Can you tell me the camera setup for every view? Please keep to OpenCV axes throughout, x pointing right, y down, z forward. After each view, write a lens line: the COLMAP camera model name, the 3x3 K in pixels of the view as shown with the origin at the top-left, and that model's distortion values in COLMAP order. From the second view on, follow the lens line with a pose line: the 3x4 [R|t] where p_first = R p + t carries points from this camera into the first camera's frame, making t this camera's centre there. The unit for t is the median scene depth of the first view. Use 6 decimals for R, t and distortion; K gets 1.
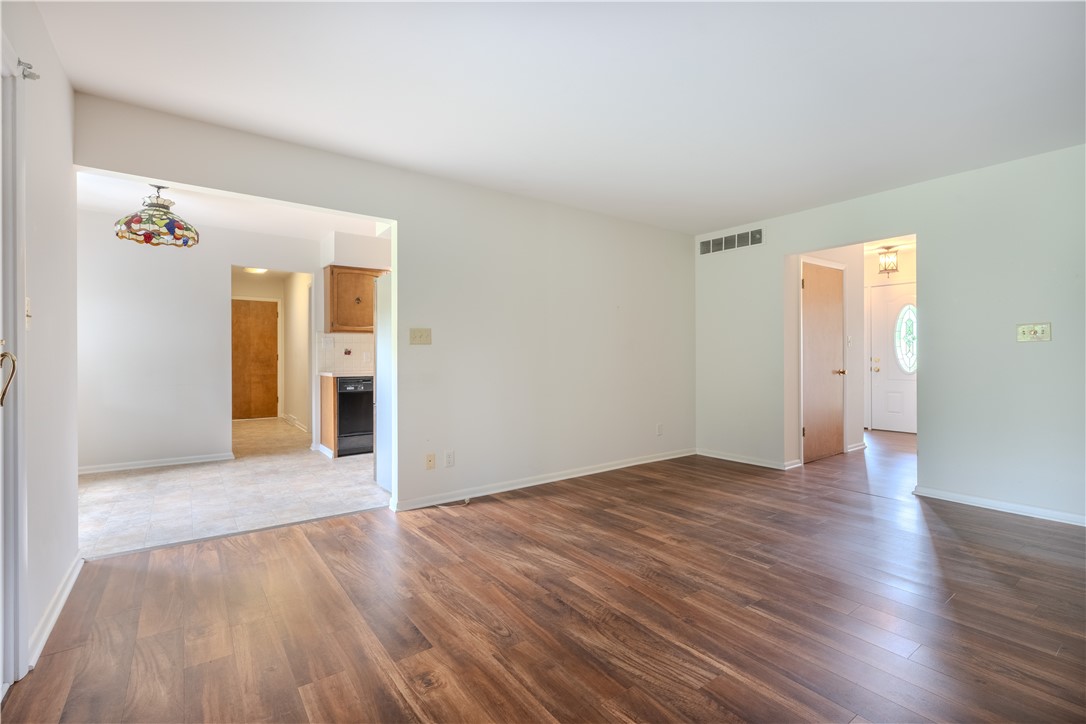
lens RADIAL K [[499.6, 0, 544.8], [0, 499.6, 357.5], [0, 0, 1]] dist [0.002535, 0.000113]
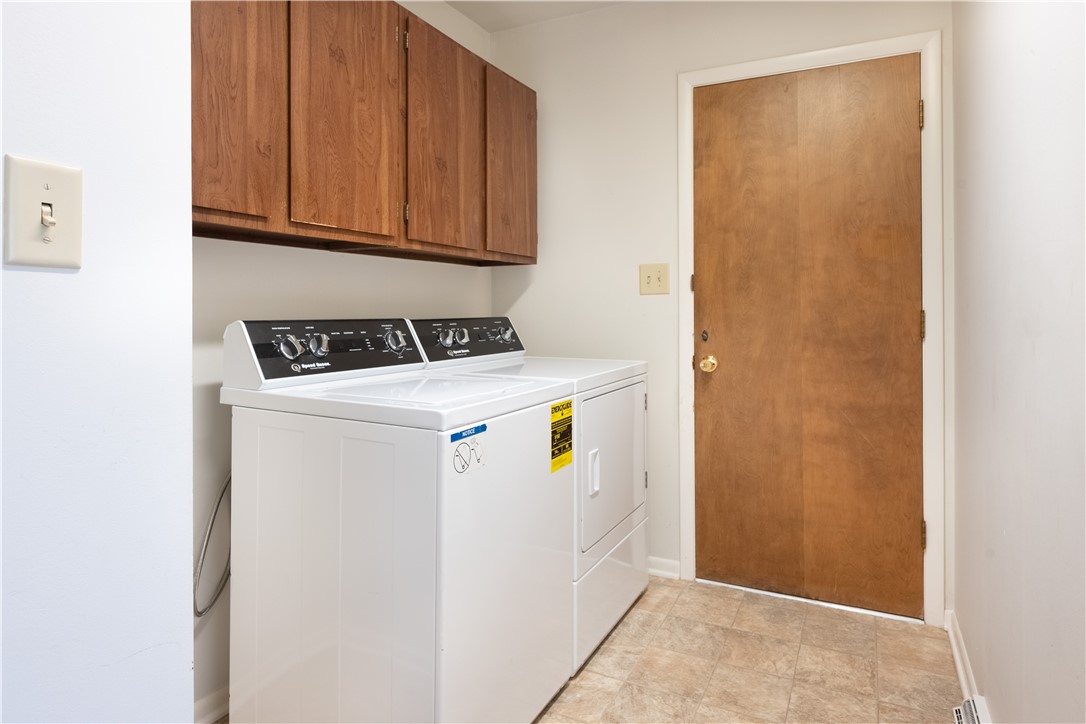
lens RADIAL K [[621.7, 0, 561.2], [0, 621.7, 310.0], [0, 0, 1]] dist [-0.001438, 0.000771]
pose [[0.472134, -0.003952, -0.881518, -0.386512], [0.000783, 0.999991, -0.004064, -0.005531], [0.881526, 0.001228, 0.472133, 0.761903]]
